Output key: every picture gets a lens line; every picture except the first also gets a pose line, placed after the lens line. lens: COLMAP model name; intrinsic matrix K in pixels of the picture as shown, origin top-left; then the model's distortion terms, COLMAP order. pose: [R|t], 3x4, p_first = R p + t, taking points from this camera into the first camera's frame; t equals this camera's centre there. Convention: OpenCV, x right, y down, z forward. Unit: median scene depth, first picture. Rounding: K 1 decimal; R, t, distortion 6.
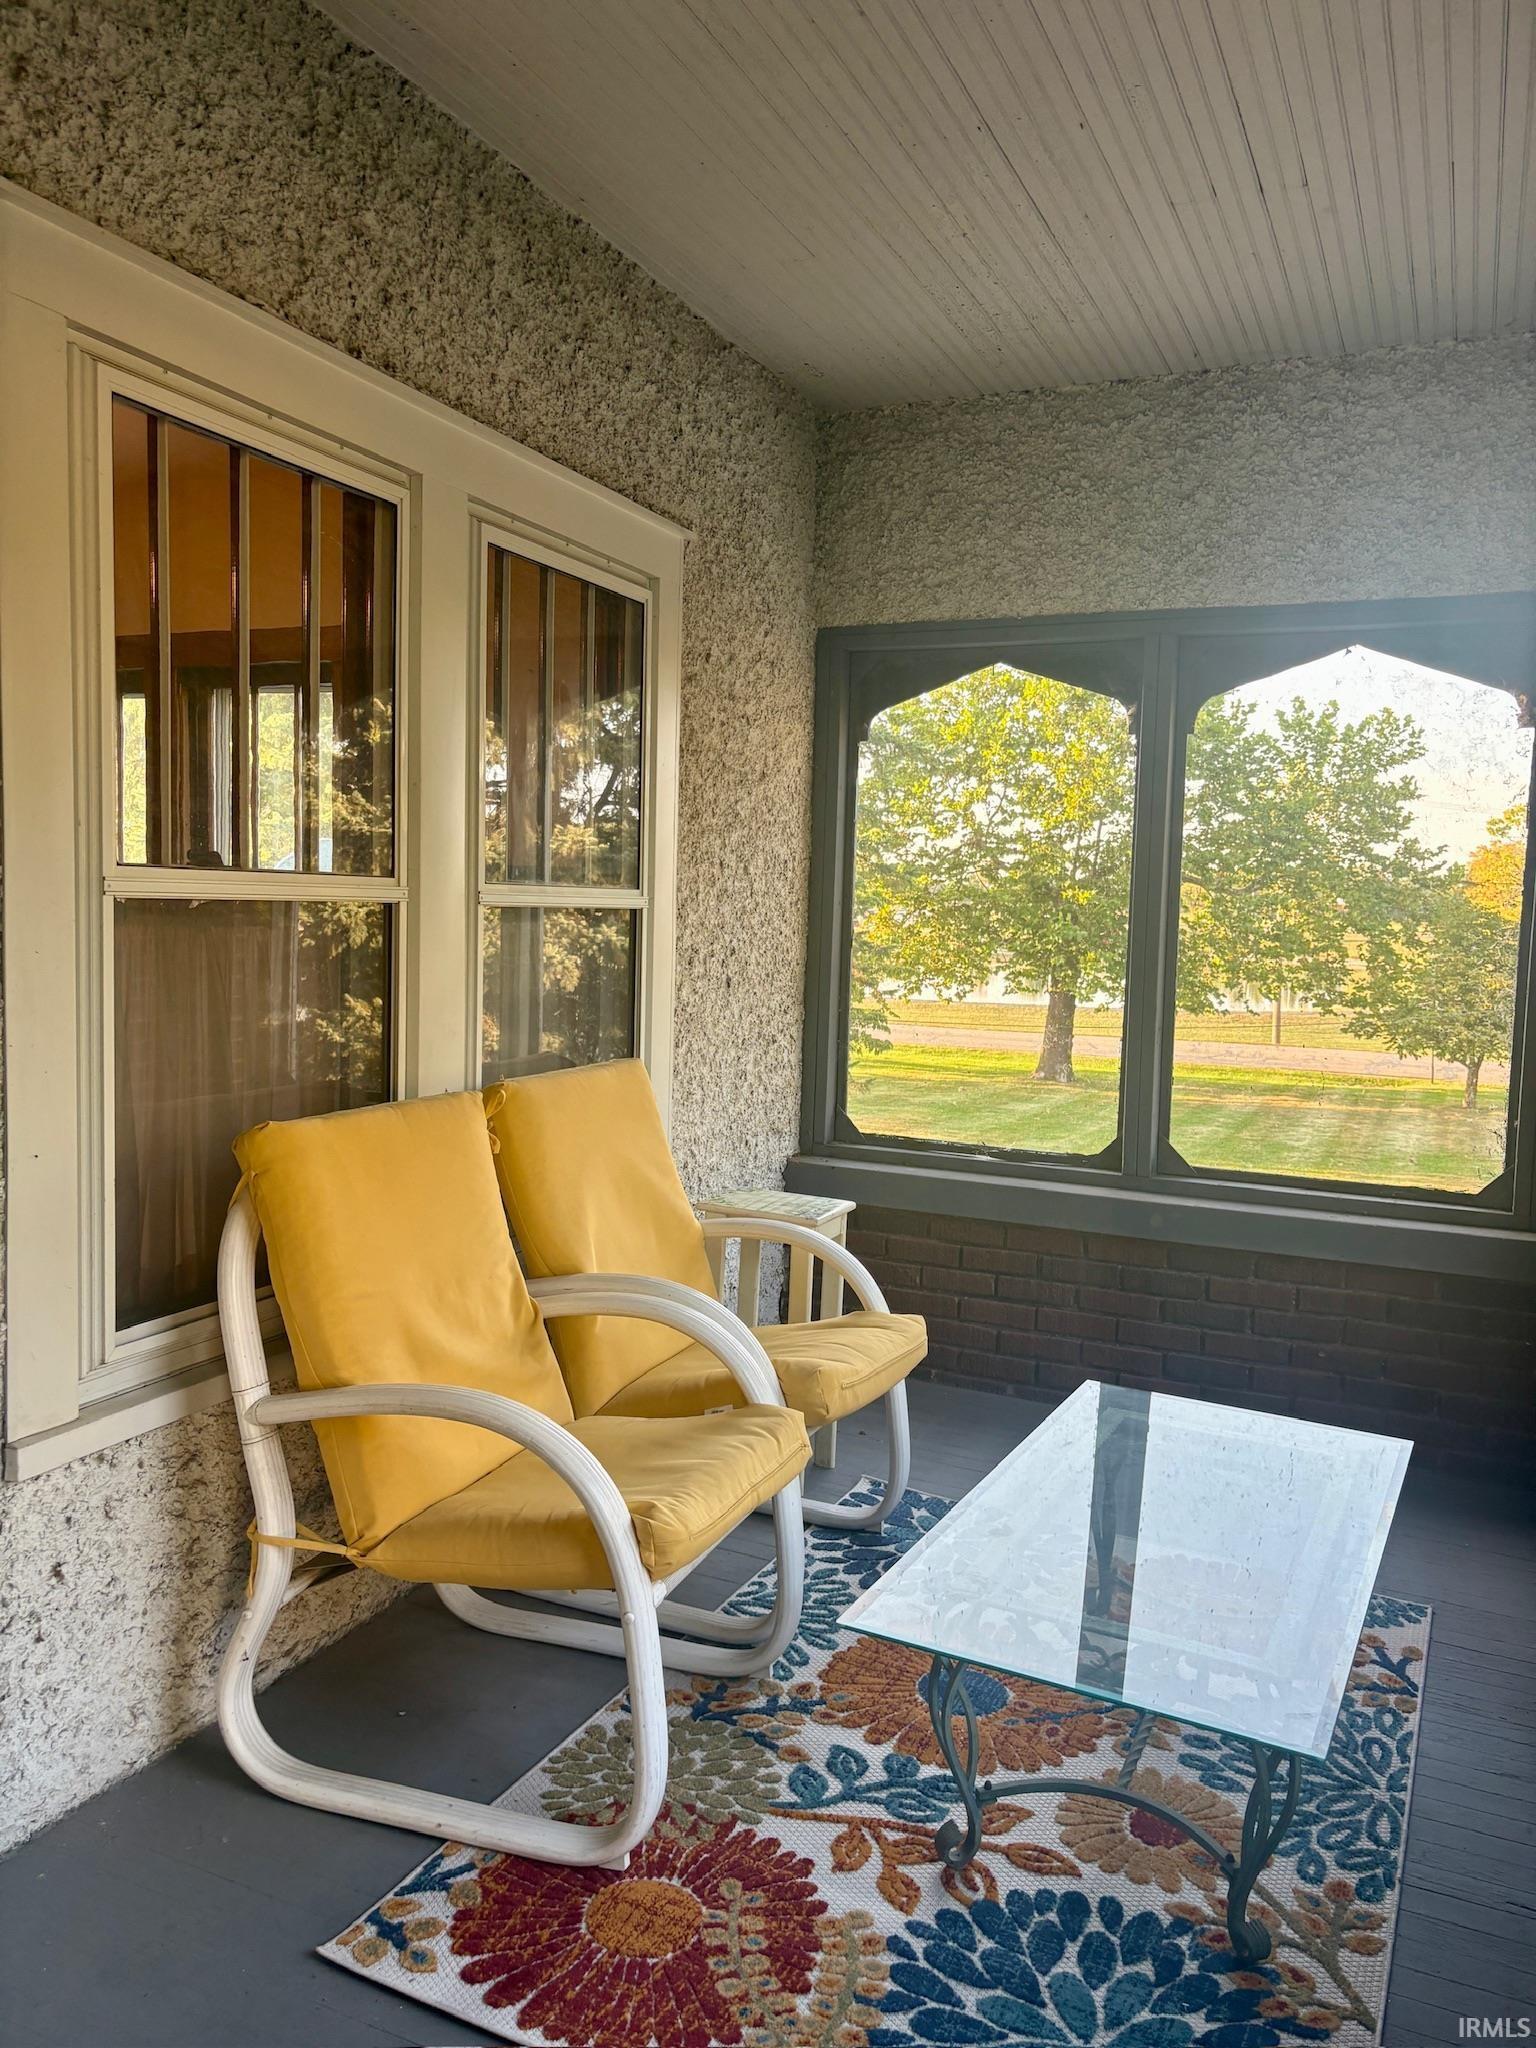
lens RADIAL K [[1535.3, 0, 768.0], [0, 1535.3, 1024.0], [0, 0, 1]] dist [0.046968, -0.054840]
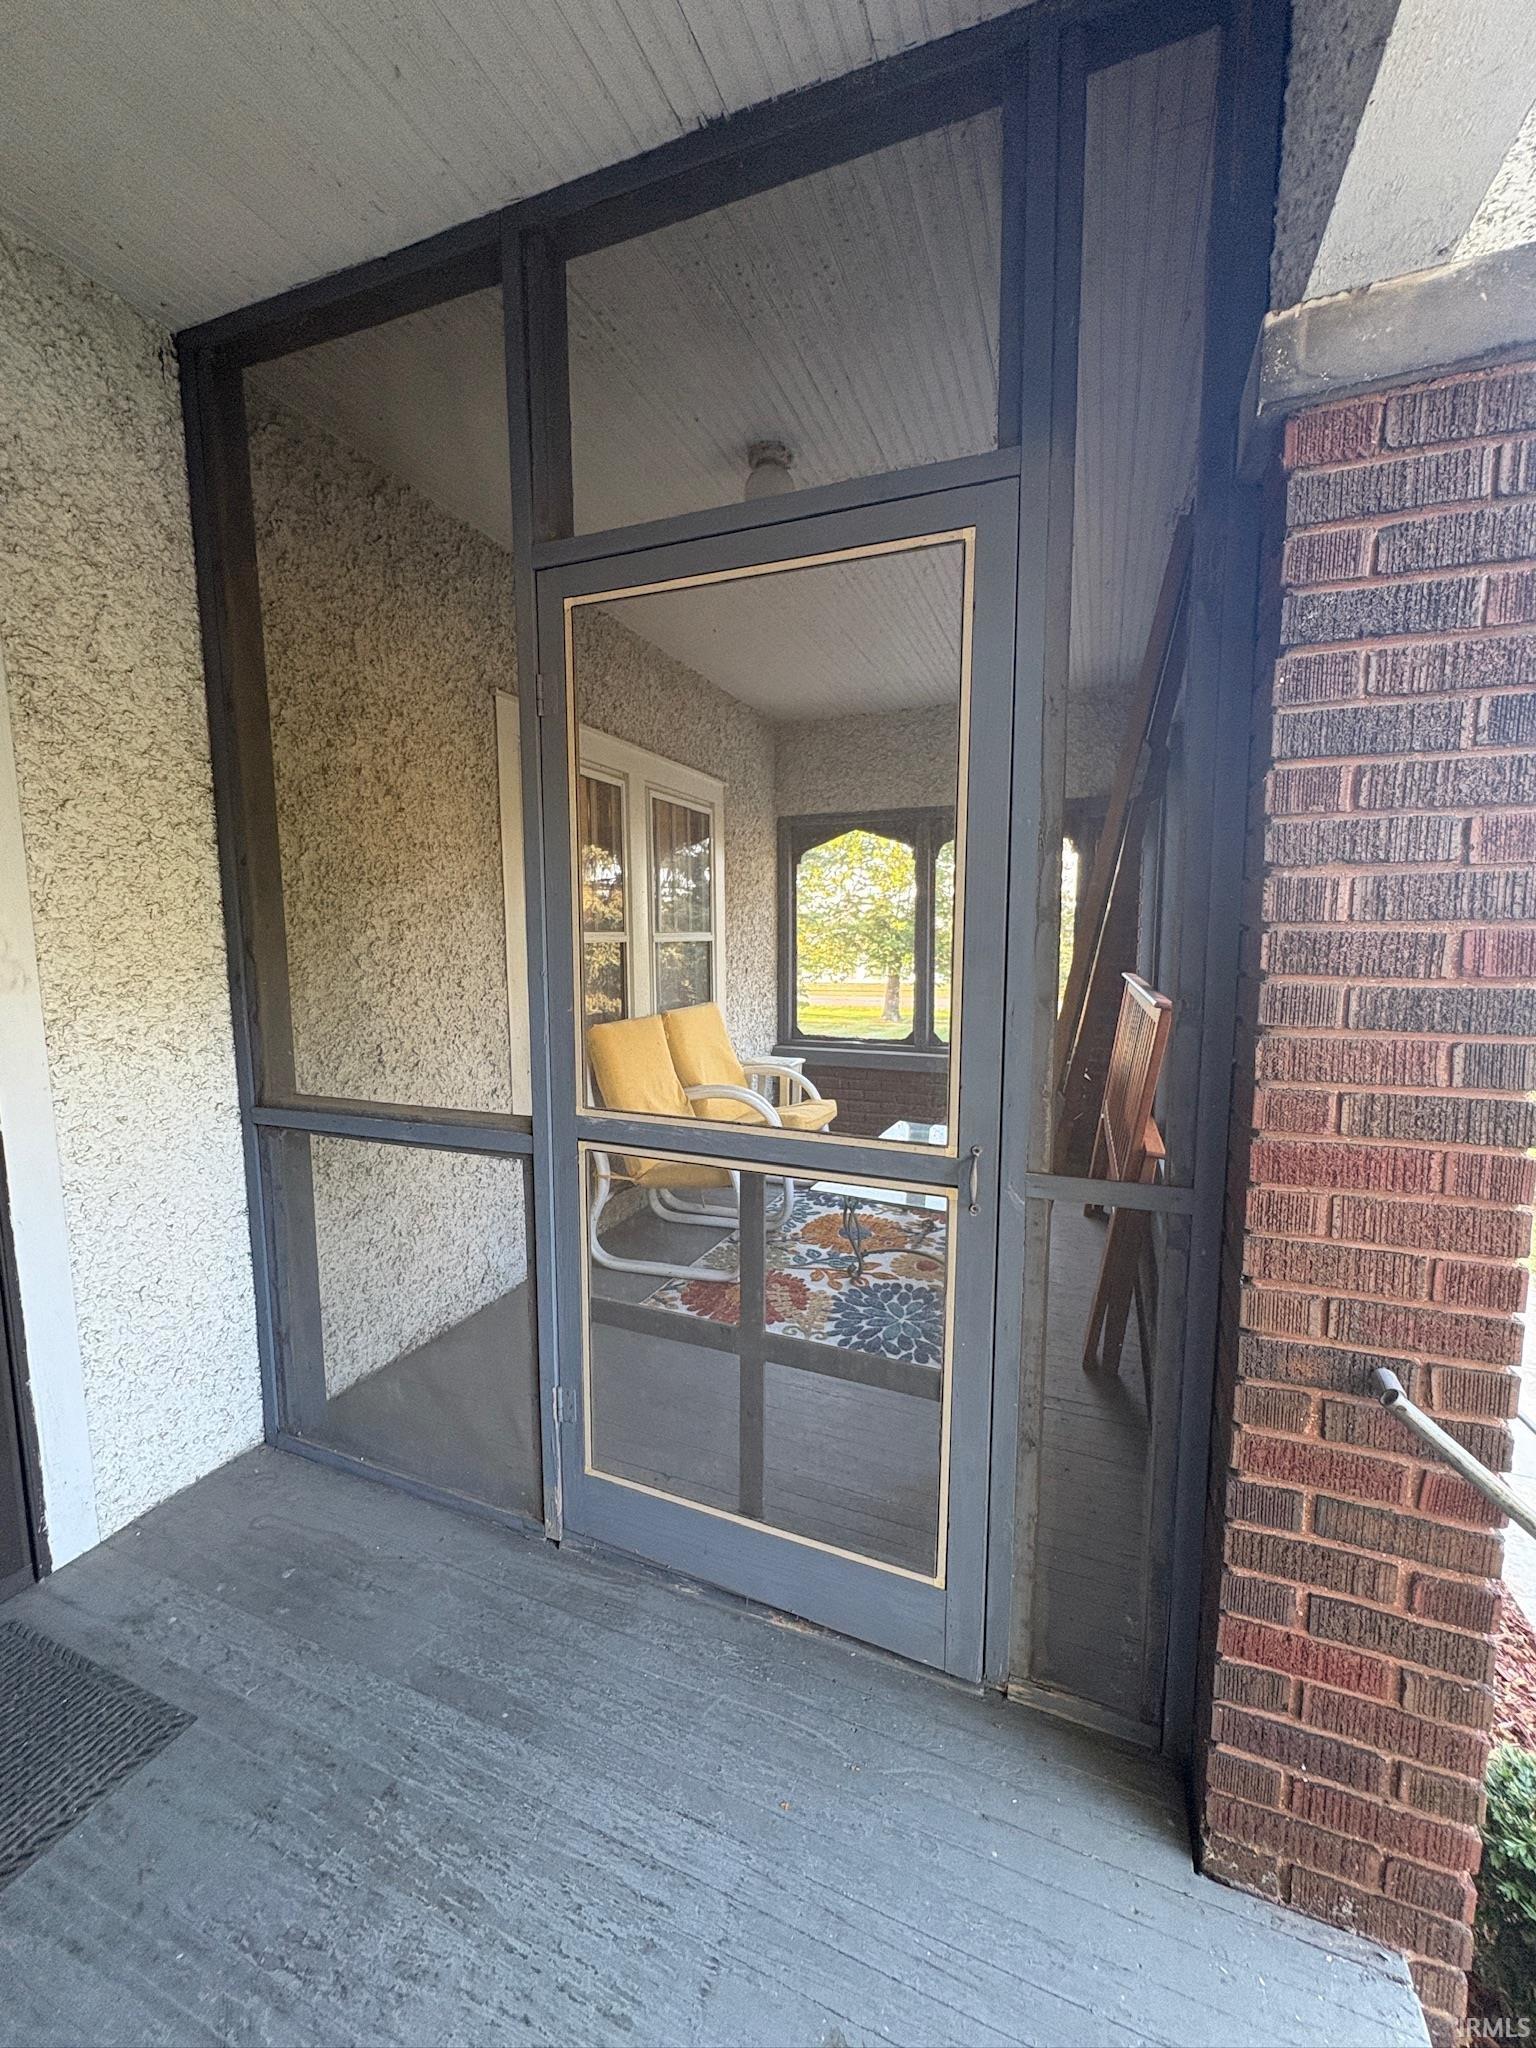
lens RADIAL K [[812.5, 0, 768.0], [0, 812.5, 1024.0], [0, 0, 1]] dist [-0.003657, -0.000411]
pose [[0.998771, -0.037497, 0.032406, -0.048833], [0.036435, 0.998798, 0.032780, 0.020084], [-0.033596, -0.031559, 0.998937, -0.333116]]
